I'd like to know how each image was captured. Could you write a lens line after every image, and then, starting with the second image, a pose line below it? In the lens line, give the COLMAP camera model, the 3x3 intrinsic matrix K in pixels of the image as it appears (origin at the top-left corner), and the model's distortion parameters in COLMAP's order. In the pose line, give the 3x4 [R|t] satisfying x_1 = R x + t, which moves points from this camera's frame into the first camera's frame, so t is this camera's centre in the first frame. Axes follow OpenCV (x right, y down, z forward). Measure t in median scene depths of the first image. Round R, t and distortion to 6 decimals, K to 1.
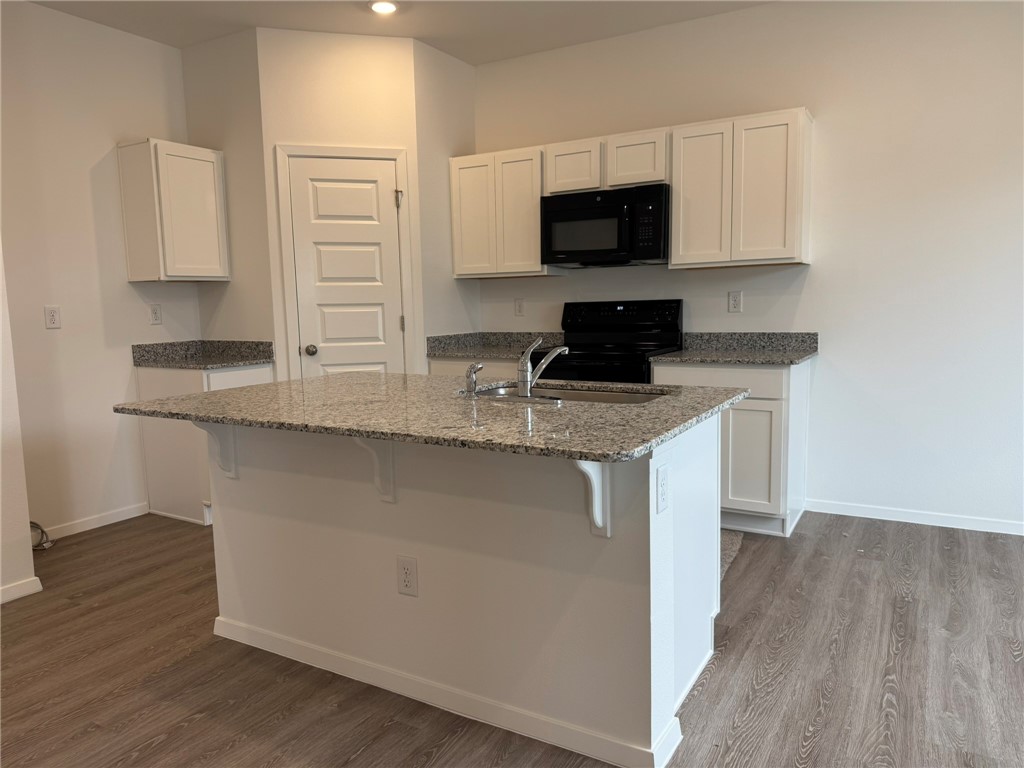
lens RADIAL K [[739.8, 0, 498.8], [0, 739.8, 384.3], [0, 0, 1]] dist [0.046812, -0.055576]
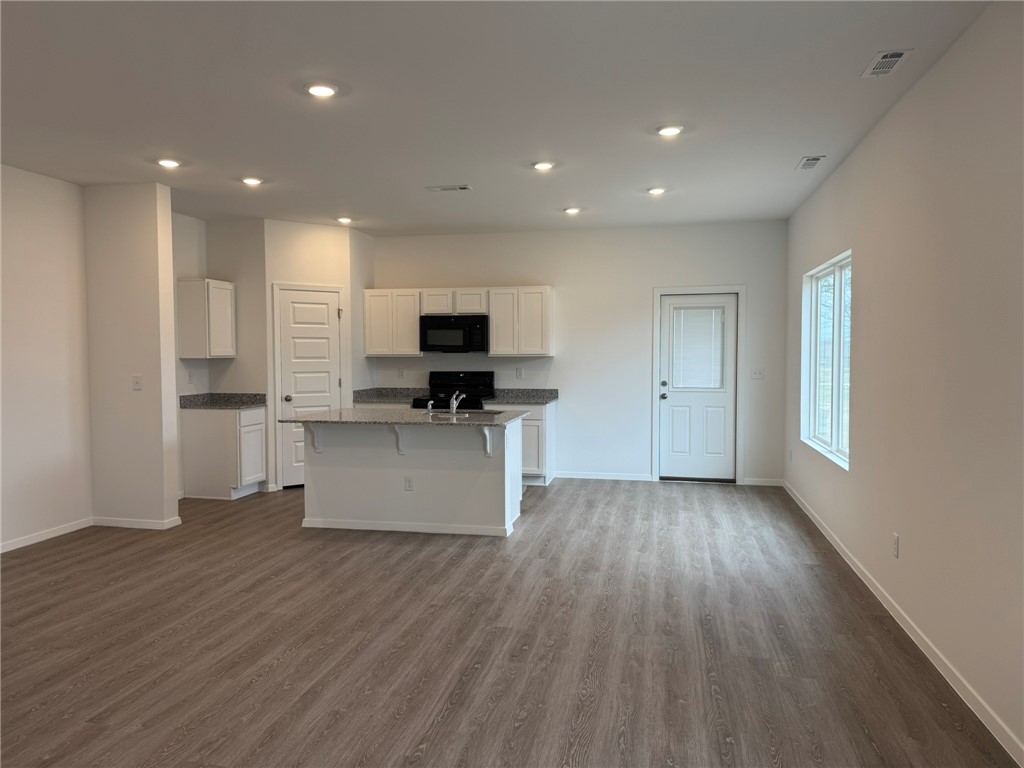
lens RADIAL K [[739.8, 0, 518.3], [0, 739.8, 386.1], [0, 0, 1]] dist [0.046812, -0.055576]
pose [[0.944698, 0.002561, 0.327932, -0.335232], [0.020643, 0.997522, -0.067257, 0.056478], [-0.327292, 0.070307, 0.942304, -0.862695]]
